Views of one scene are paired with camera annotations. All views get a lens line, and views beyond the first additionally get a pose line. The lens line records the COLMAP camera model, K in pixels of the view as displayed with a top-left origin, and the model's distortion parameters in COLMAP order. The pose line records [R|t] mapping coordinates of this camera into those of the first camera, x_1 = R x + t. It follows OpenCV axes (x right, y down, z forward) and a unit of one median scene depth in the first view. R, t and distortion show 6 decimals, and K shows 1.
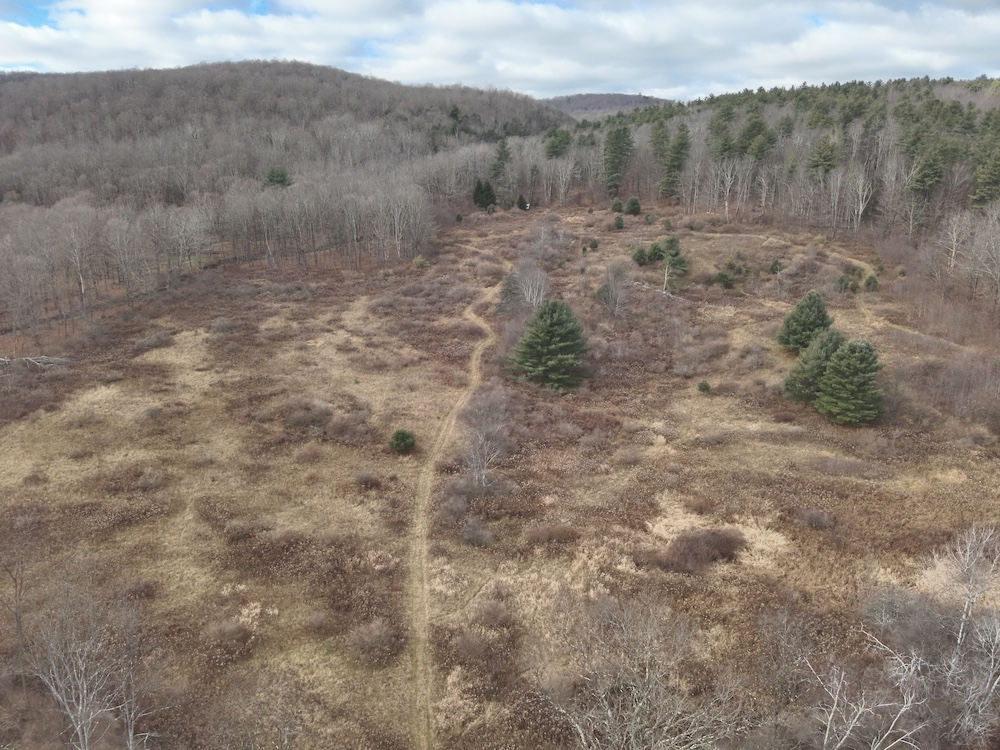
lens RADIAL K [[697.4, 0, 500.0], [0, 697.4, 375.0], [0, 0, 1]] dist [-0.001581, -0.001394]
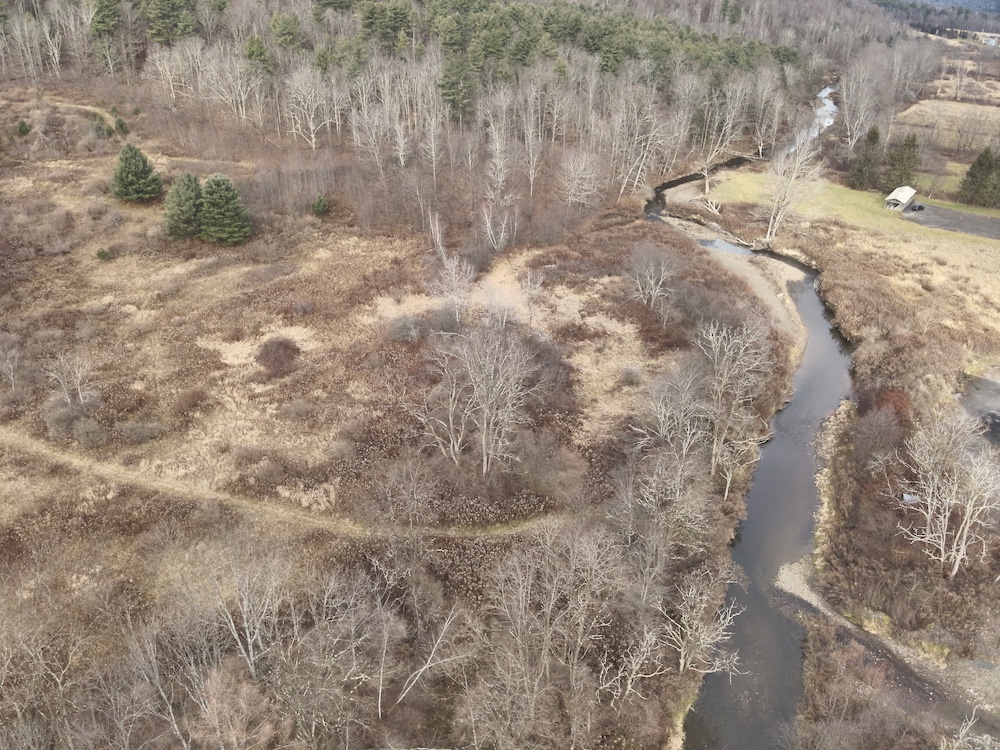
lens RADIAL K [[697.4, 0, 500.0], [0, 697.4, 375.0], [0, 0, 1]] dist [-0.001581, -0.001394]
pose [[0.389217, -0.450811, 0.803293, -0.477329], [0.235972, 0.891755, 0.386121, -0.100427], [-0.890409, 0.039270, 0.453465, 0.011871]]
